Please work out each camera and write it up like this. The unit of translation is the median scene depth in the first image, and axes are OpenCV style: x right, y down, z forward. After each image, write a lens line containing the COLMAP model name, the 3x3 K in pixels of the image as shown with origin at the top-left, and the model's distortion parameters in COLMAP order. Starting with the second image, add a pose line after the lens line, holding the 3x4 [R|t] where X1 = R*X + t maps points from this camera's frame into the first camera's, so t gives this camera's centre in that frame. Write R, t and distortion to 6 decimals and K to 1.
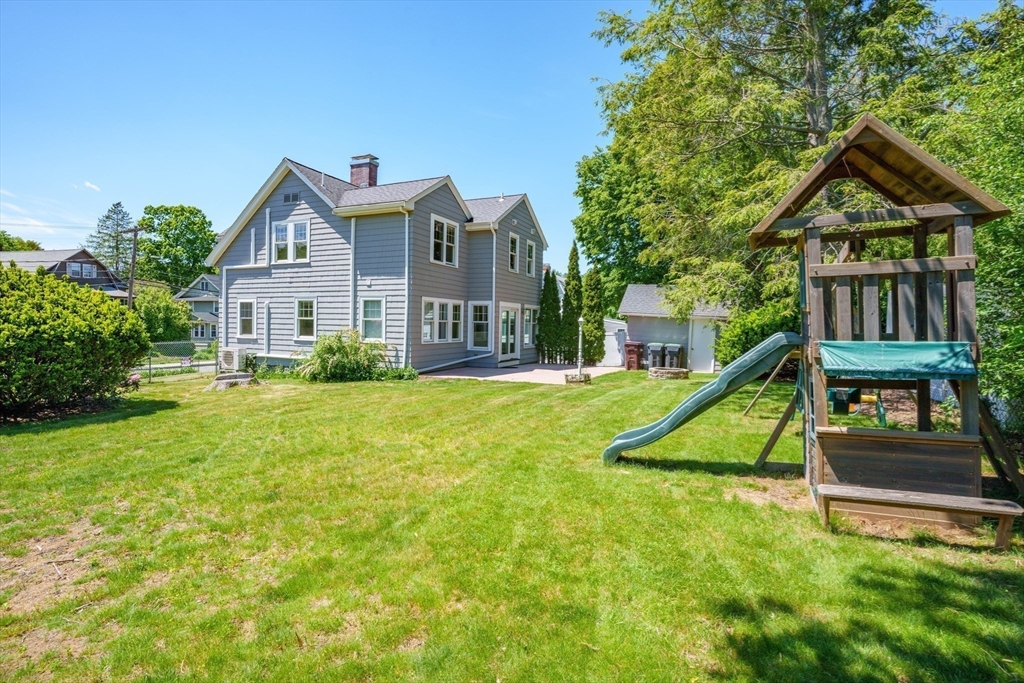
lens RADIAL K [[499.0, 0, 511.5], [0, 499.0, 340.6], [0, 0, 1]] dist [-0.080051, 0.035156]
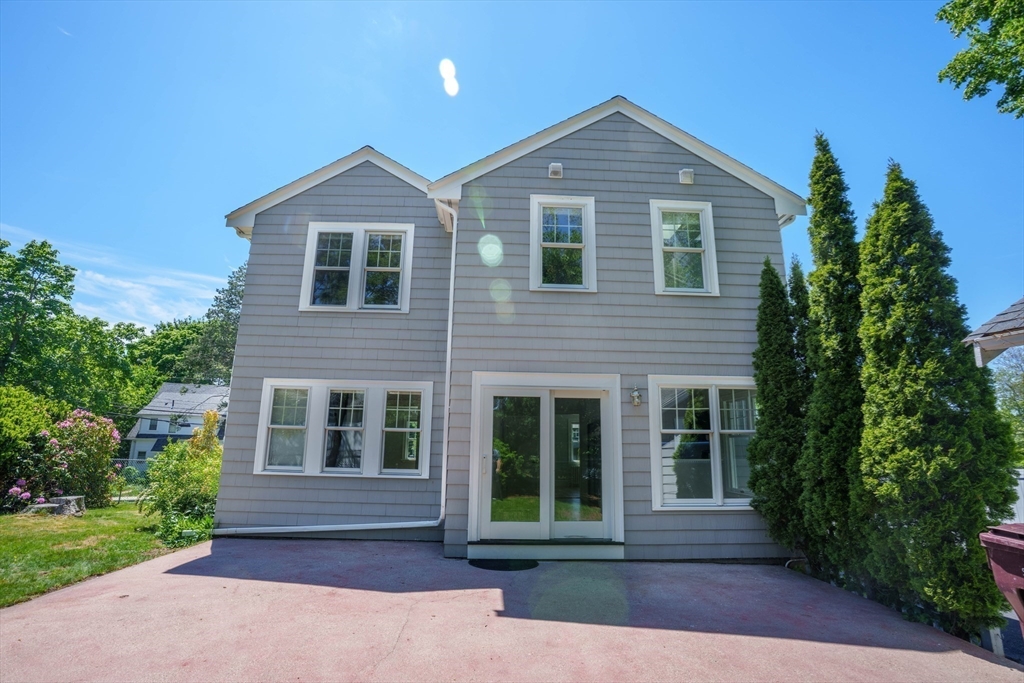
lens RADIAL K [[499.0, 0, 511.5], [0, 499.0, 340.6], [0, 0, 1]] dist [-0.080051, 0.035156]
pose [[0.427798, -0.204740, -0.880381, 0.340819], [-0.036665, 0.969276, -0.243230, -0.012014], [0.903131, 0.136332, 0.407147, 0.917831]]
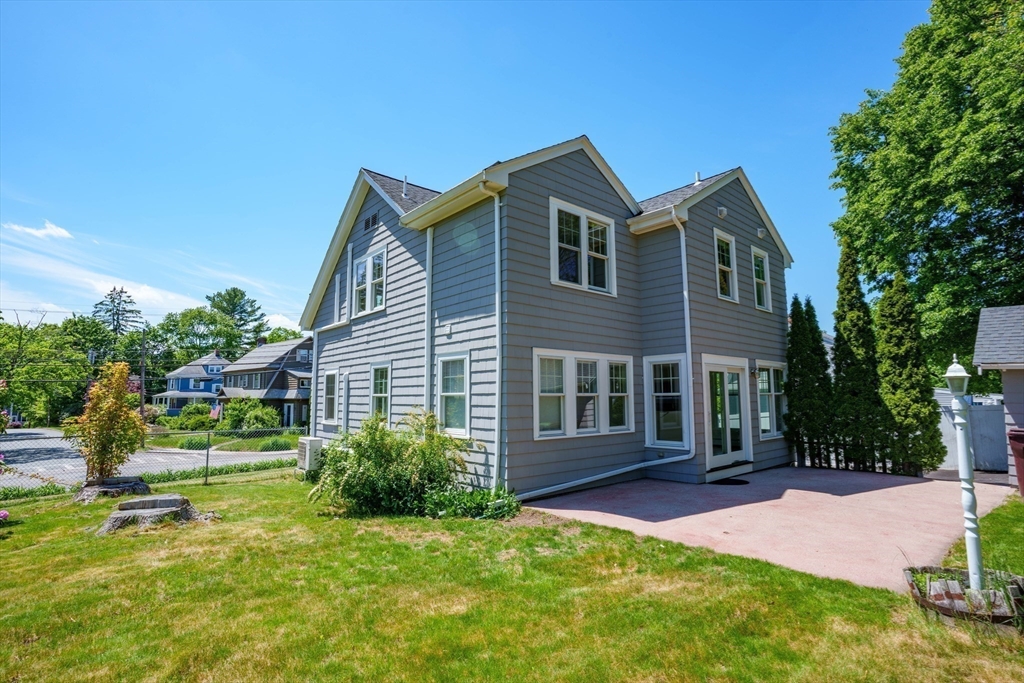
lens RADIAL K [[499.0, 0, 511.5], [0, 499.0, 340.6], [0, 0, 1]] dist [-0.080051, 0.035156]
pose [[0.897312, -0.072540, -0.435394, 0.024946], [0.005724, 0.988233, -0.152850, -0.014881], [0.441359, 0.134662, 0.887169, 0.473888]]
